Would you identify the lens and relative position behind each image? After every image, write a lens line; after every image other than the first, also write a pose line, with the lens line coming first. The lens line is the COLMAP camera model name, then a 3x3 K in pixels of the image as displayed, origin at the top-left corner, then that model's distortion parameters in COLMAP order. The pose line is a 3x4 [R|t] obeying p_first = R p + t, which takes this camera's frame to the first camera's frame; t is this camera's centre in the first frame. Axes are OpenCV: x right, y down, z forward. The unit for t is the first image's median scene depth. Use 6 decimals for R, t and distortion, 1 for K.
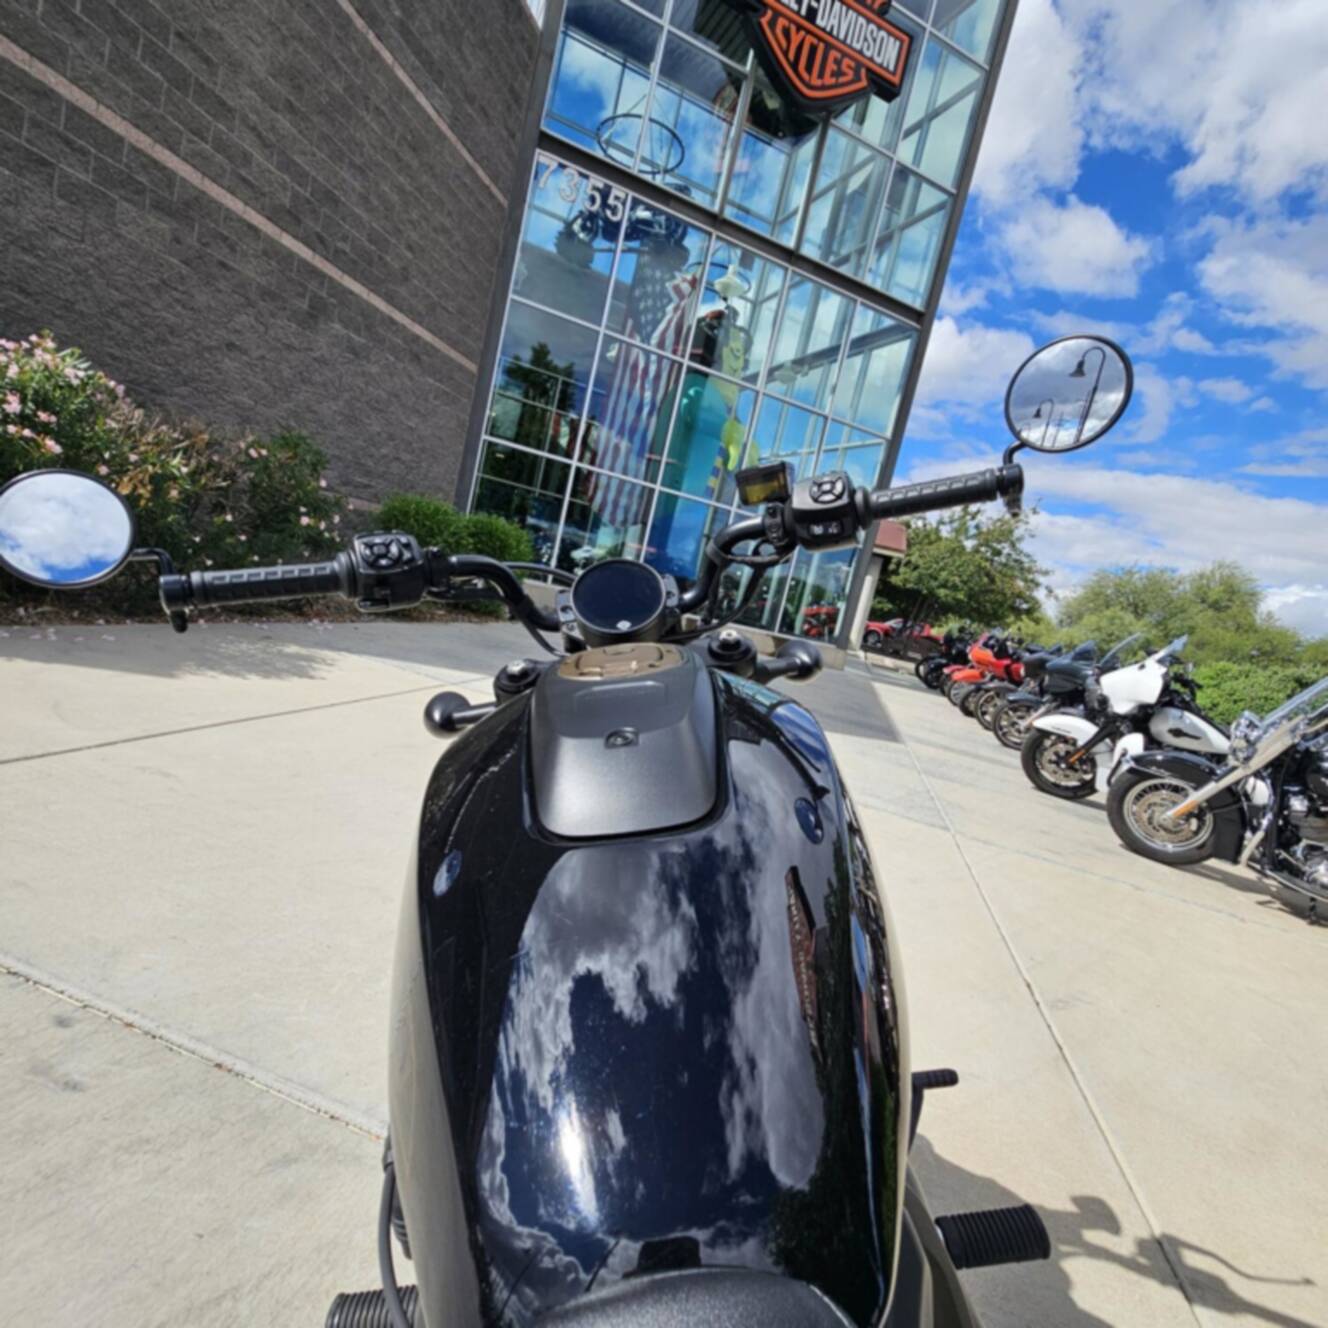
lens RADIAL K [[727.9, 0, 668.2], [0, 727.9, 667.8], [0, 0, 1]] dist [-0.000501, 0.001110]
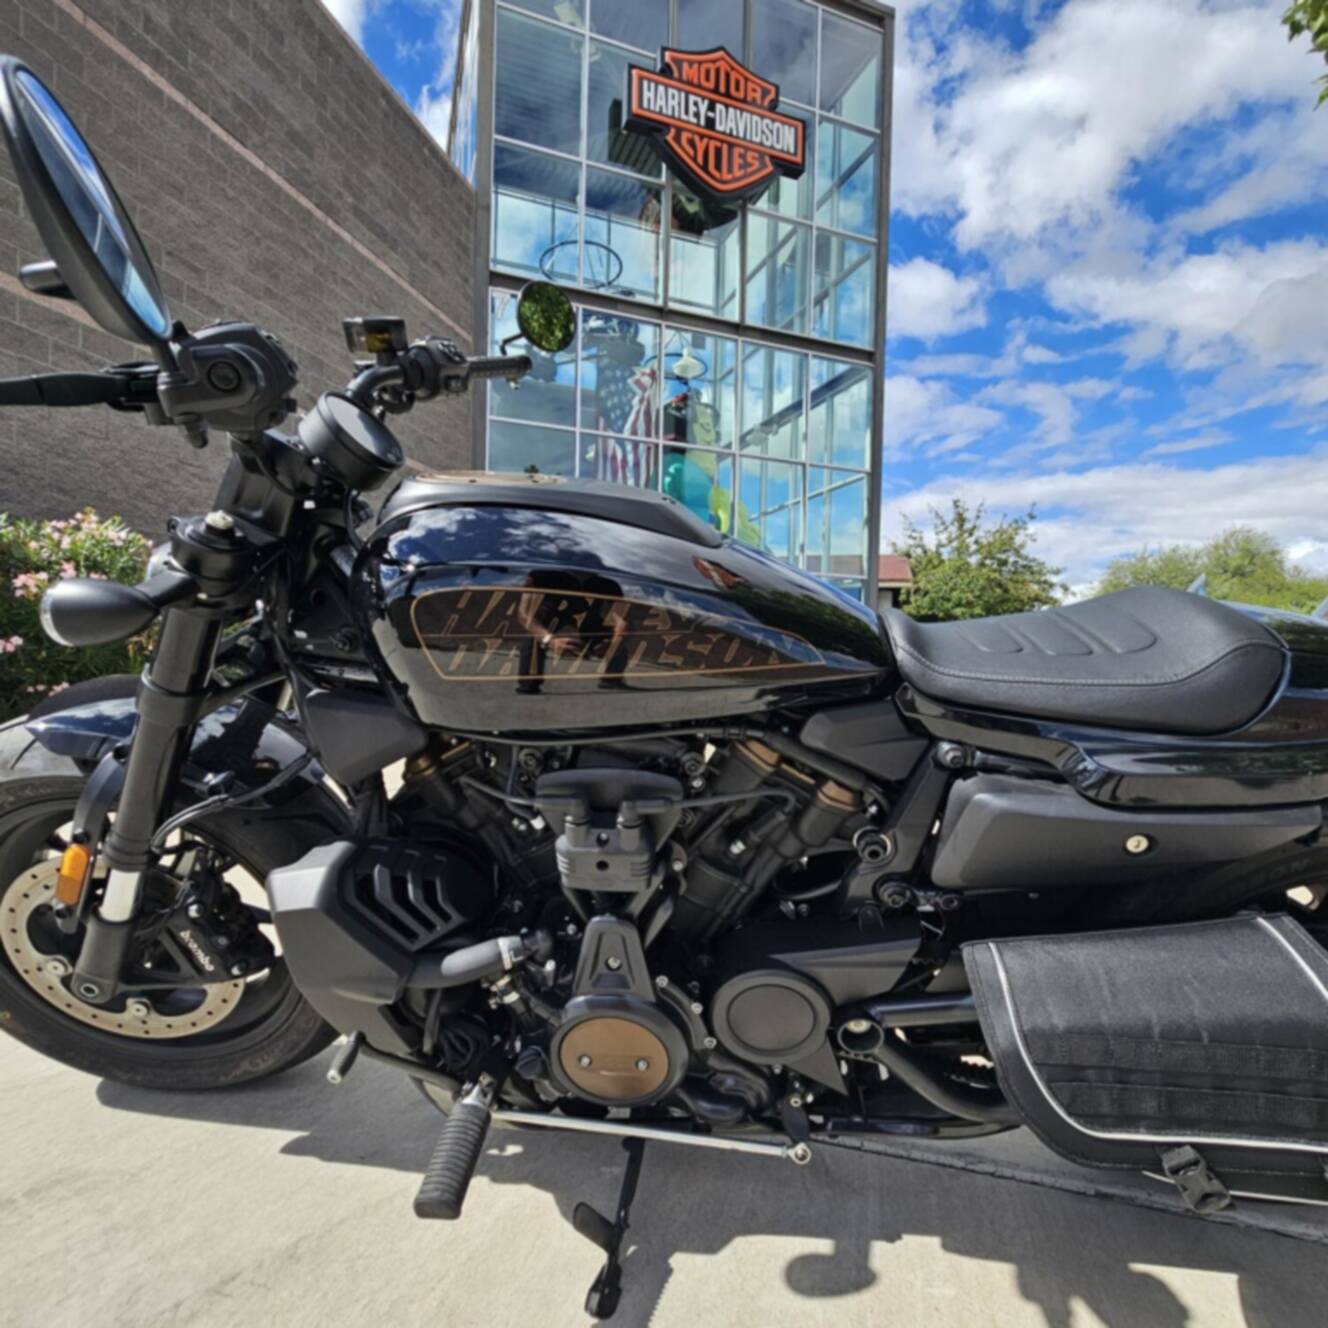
lens RADIAL K [[727.9, 0, 666.4], [0, 727.9, 668.0], [0, 0, 1]] dist [-0.000501, 0.001110]
pose [[0.978644, -0.203354, -0.030056, -0.003408], [0.198421, 0.972697, -0.120372, 0.027876], [0.053713, 0.111838, 0.992274, -0.009101]]
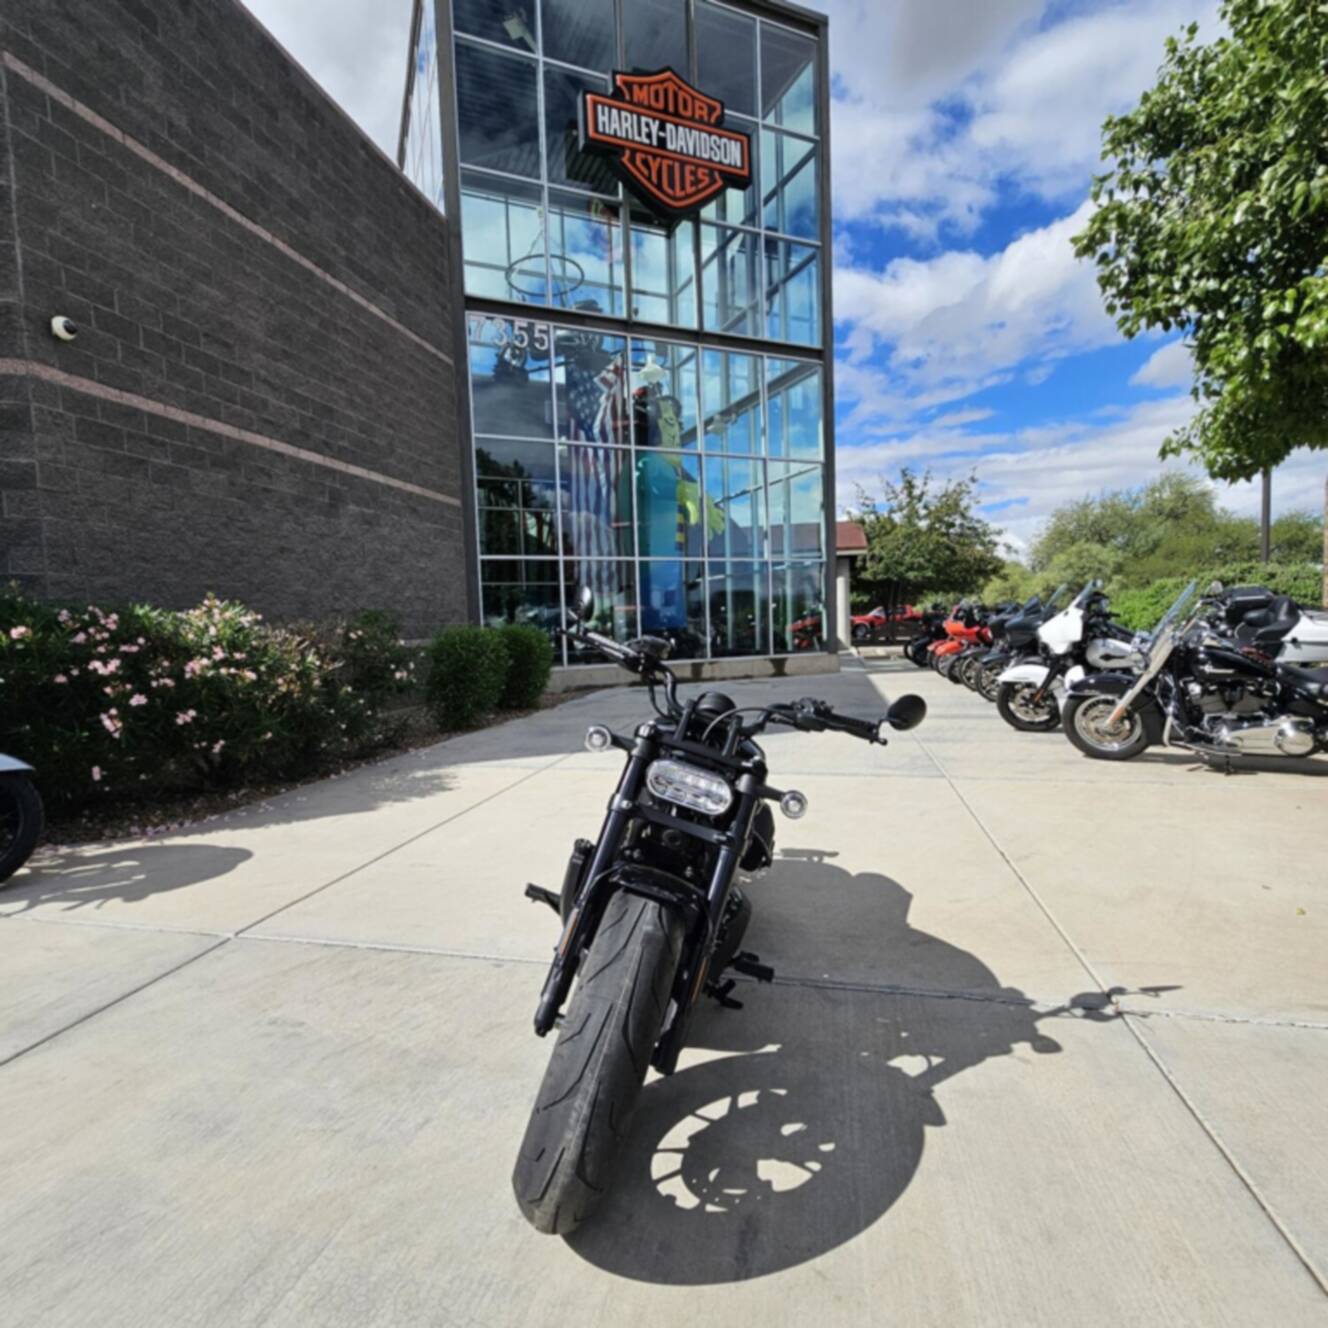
lens RADIAL K [[727.9, 0, 668.3], [0, 727.9, 666.9], [0, 0, 1]] dist [-0.000501, 0.001110]
pose [[0.966039, -0.258254, 0.008539, -0.021634], [0.258304, 0.964292, -0.058488, -0.008025], [0.006871, 0.058708, 0.998252, -0.123441]]
